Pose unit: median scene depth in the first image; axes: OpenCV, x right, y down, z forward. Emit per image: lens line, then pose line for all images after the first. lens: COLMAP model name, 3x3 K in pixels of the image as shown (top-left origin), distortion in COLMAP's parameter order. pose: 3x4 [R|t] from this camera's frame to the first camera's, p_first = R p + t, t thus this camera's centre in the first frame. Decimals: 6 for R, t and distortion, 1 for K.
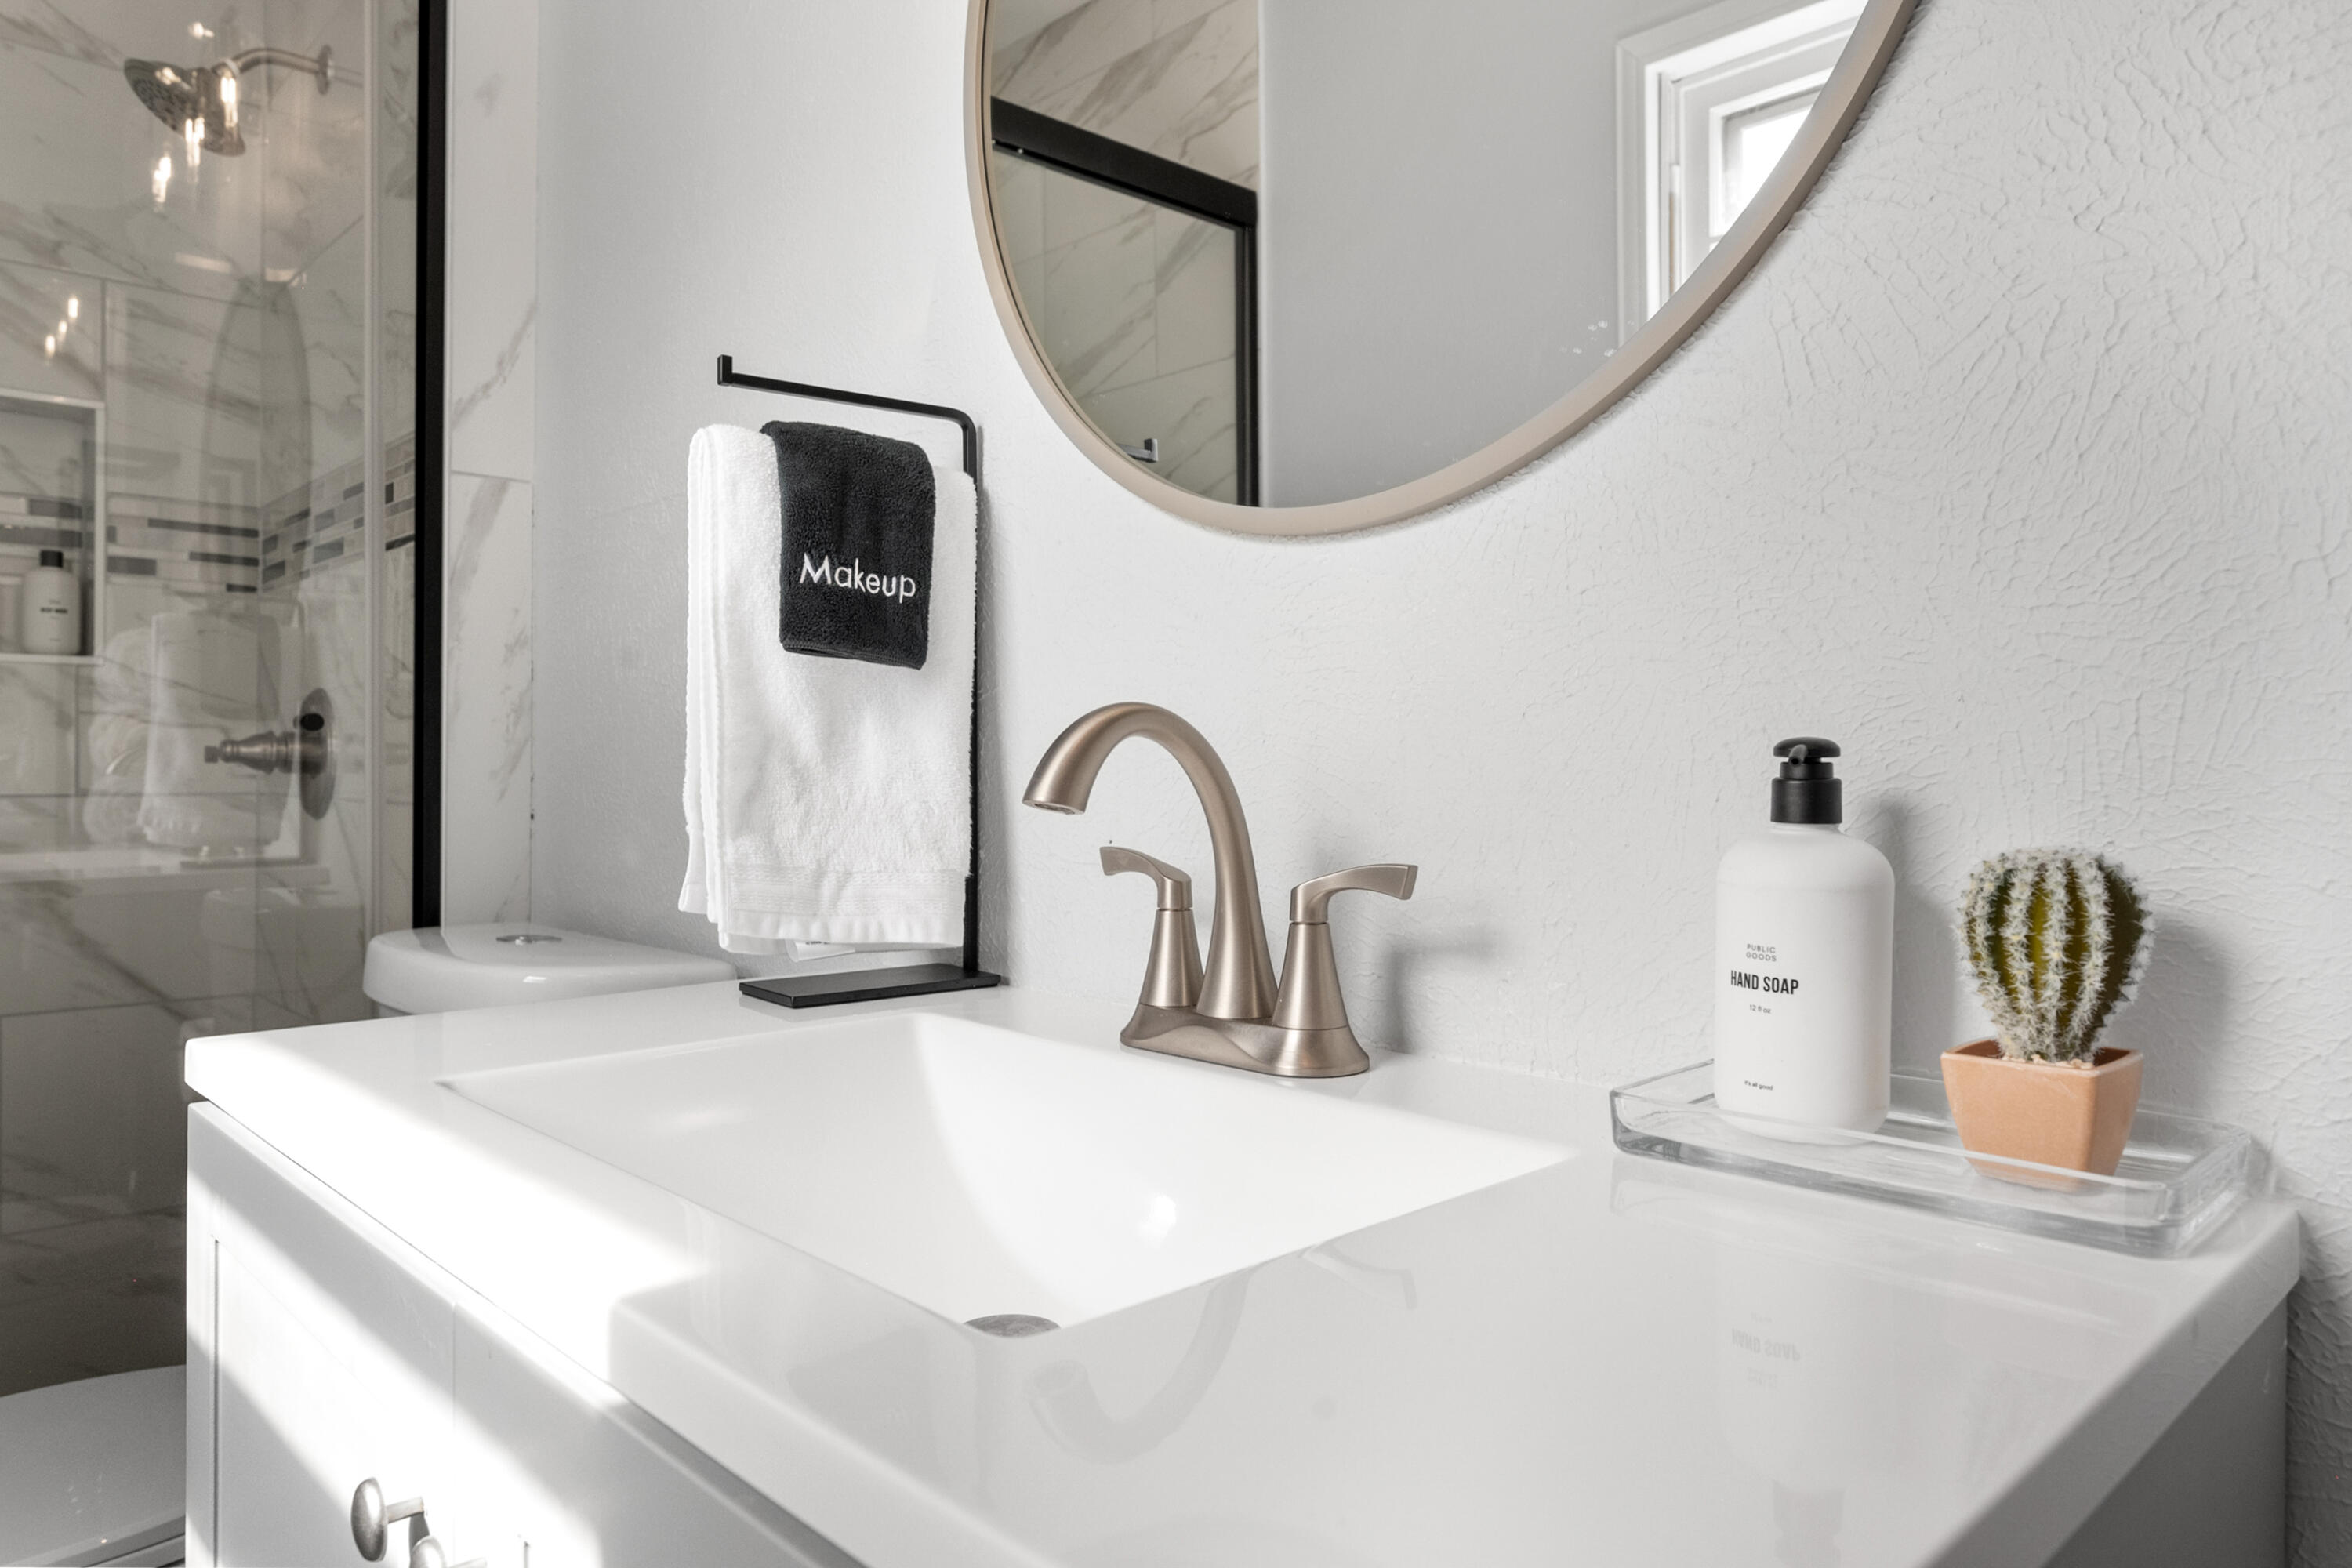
lens RADIAL K [[1480.5, 0, 1184.2], [0, 1480.5, 762.0], [0, 0, 1]] dist [-0.009670, 0.001100]
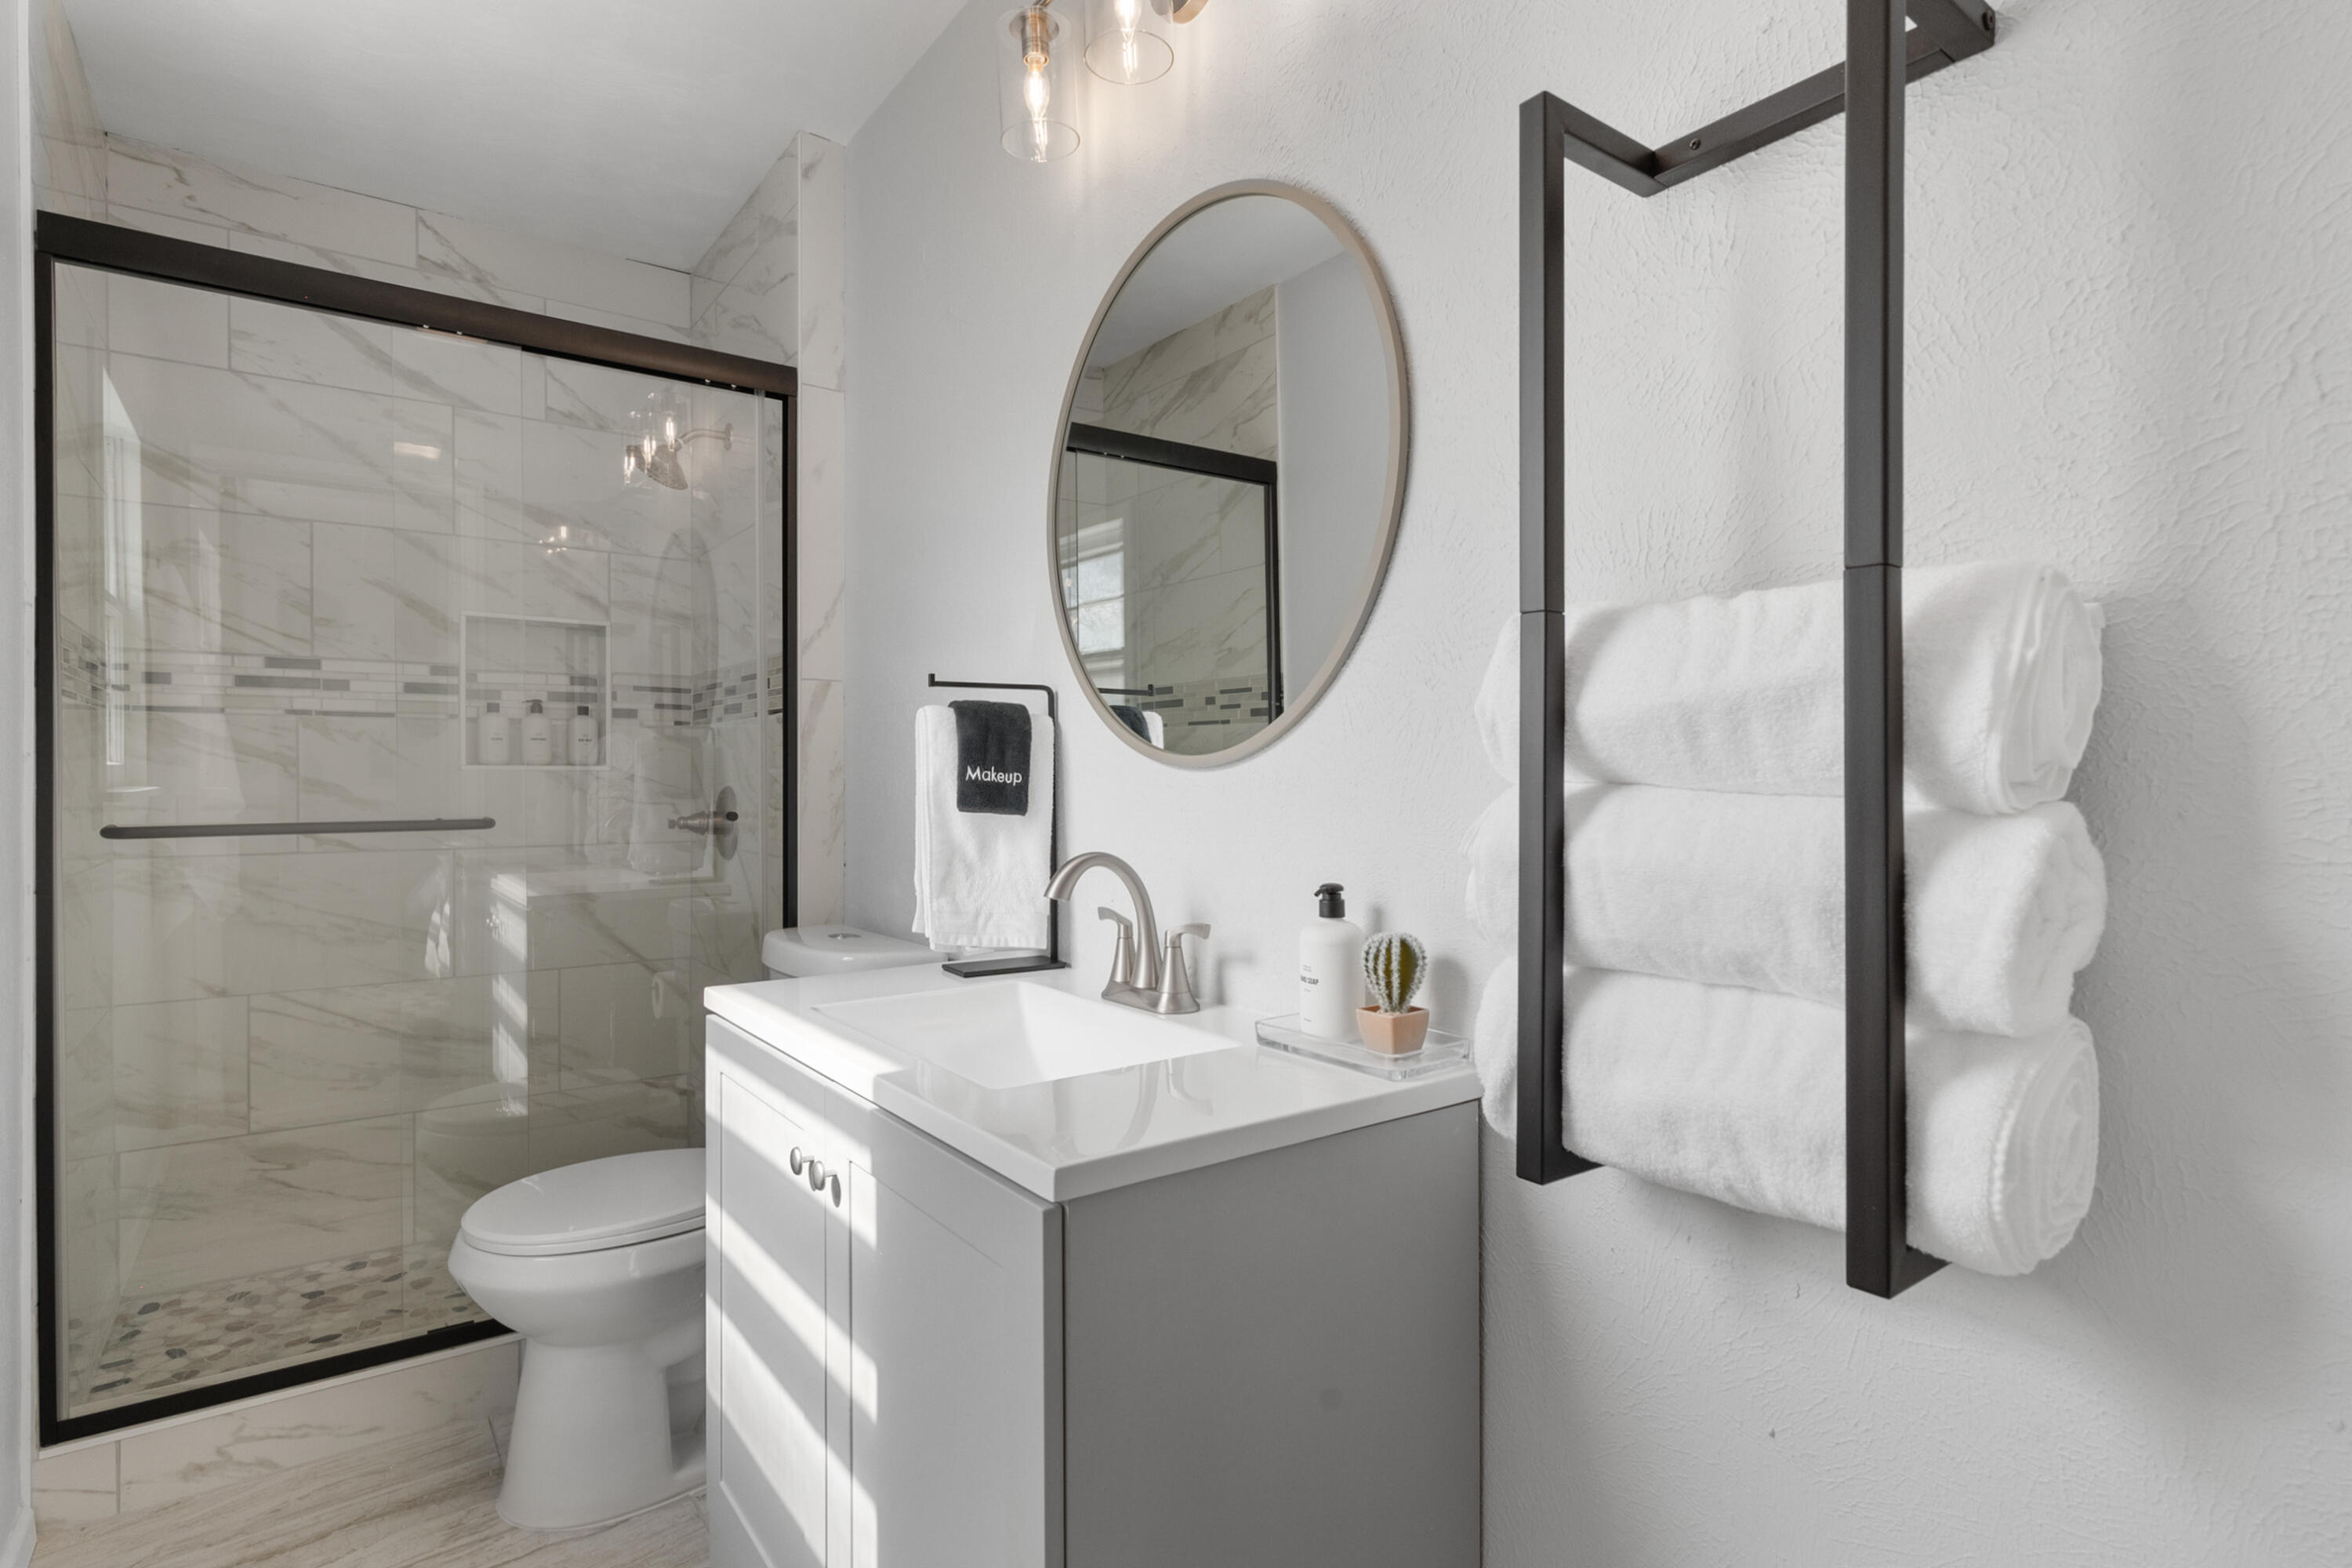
lens RADIAL K [[1170.9, 0, 1174.3], [0, 1170.9, 787.9], [0, 0, 1]] dist [0.001663, -0.000342]
pose [[0.990635, -0.002056, -0.136524, 0.256223], [0.003839, 0.999911, 0.012794, -0.122859], [0.136485, -0.013199, 0.990554, -0.605219]]
